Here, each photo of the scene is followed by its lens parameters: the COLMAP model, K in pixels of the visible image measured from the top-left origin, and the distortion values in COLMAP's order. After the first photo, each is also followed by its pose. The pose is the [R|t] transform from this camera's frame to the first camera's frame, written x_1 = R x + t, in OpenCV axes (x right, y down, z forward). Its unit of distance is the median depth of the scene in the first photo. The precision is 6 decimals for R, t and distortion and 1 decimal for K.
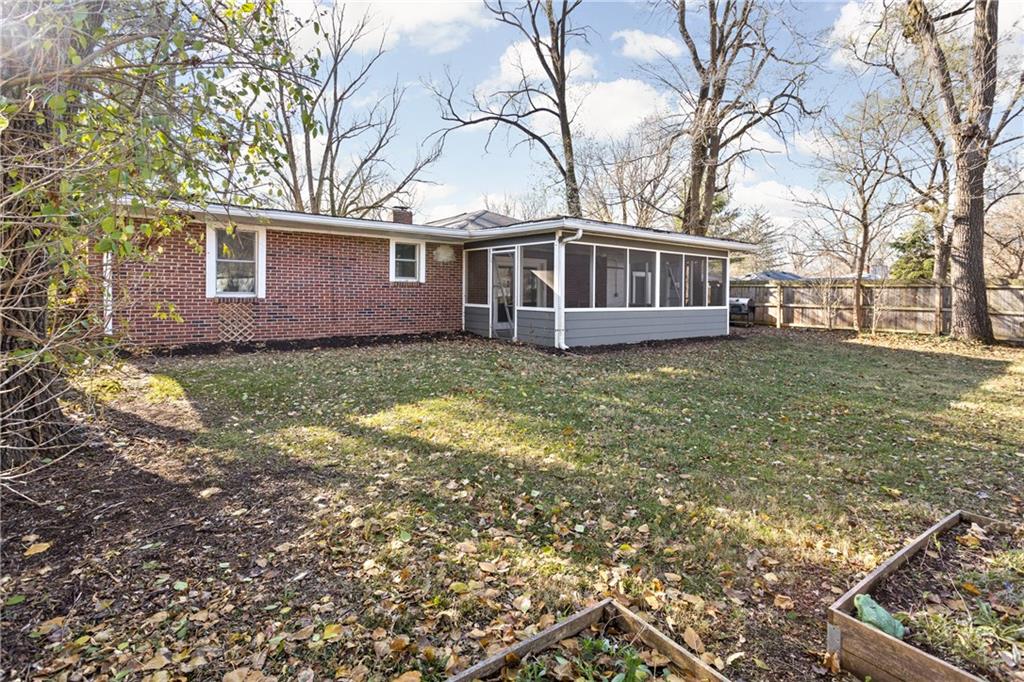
lens RADIAL K [[489.2, 0, 508.7], [0, 489.2, 304.5], [0, 0, 1]] dist [0.001093, -0.000358]
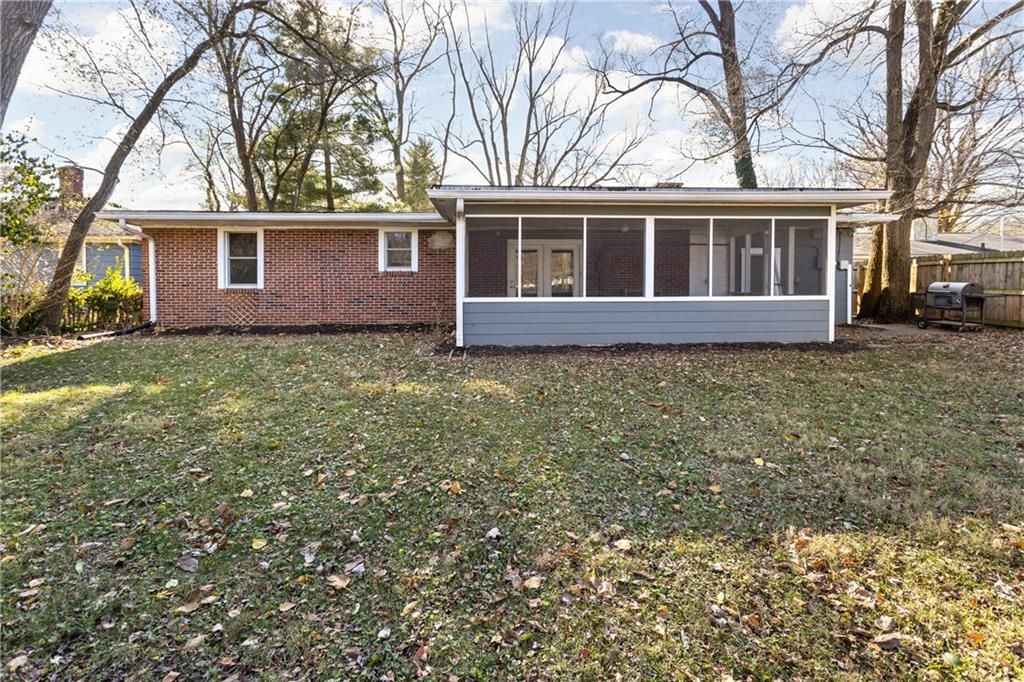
lens RADIAL K [[489.2, 0, 508.7], [0, 489.2, 304.5], [0, 0, 1]] dist [0.001093, -0.000358]
pose [[0.835710, 0.007527, -0.549120, 0.527610], [0.001198, 0.999879, 0.015528, 0.005636], [0.549170, -0.013635, 0.835599, 0.299560]]
